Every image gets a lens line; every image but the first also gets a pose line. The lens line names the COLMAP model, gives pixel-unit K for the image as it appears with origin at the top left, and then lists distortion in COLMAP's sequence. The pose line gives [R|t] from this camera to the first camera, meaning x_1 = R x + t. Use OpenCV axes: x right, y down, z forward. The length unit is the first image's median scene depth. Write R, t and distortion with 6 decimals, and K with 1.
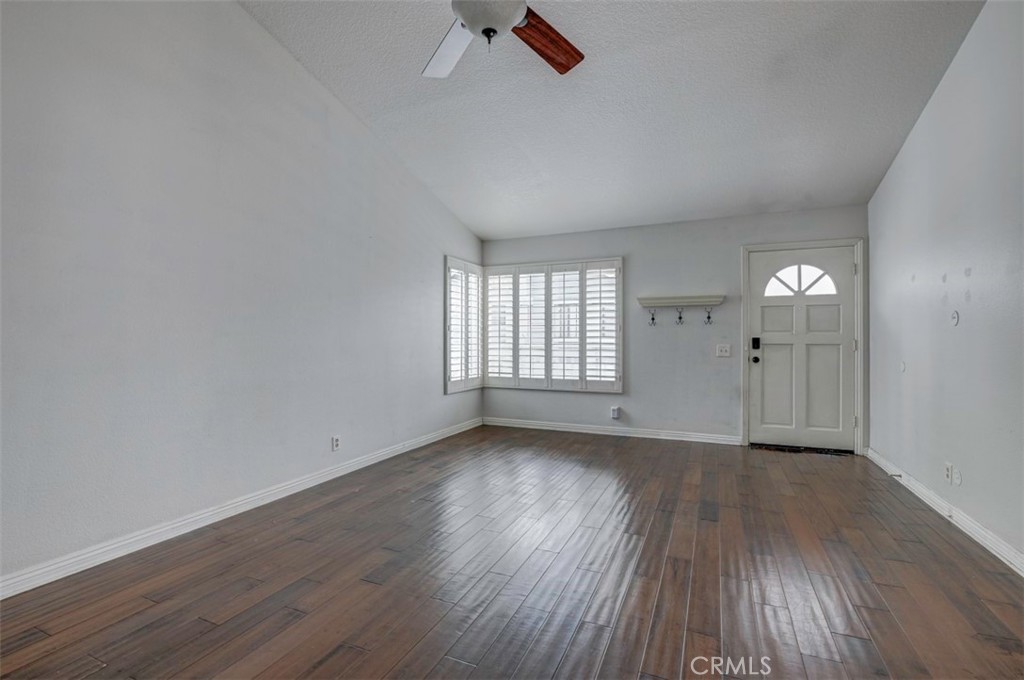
lens RADIAL K [[478.0, 0, 513.4], [0, 478.0, 338.4], [0, 0, 1]] dist [-0.000481, -0.000174]
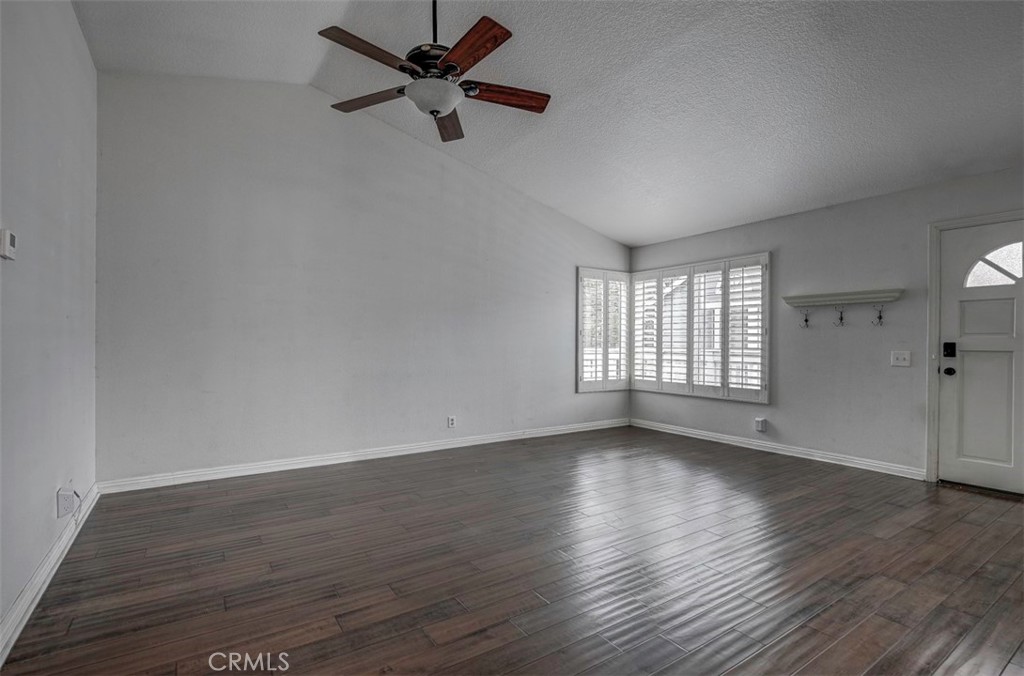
lens RADIAL K [[472.8, 0, 514.8], [0, 472.8, 343.3], [0, 0, 1]] dist [-0.002483, -0.000350]
pose [[0.850545, 0.004374, -0.525884, 0.288276], [-0.003358, 0.999990, 0.002886, 0.000162], [0.525891, -0.000689, 0.850552, -0.003327]]
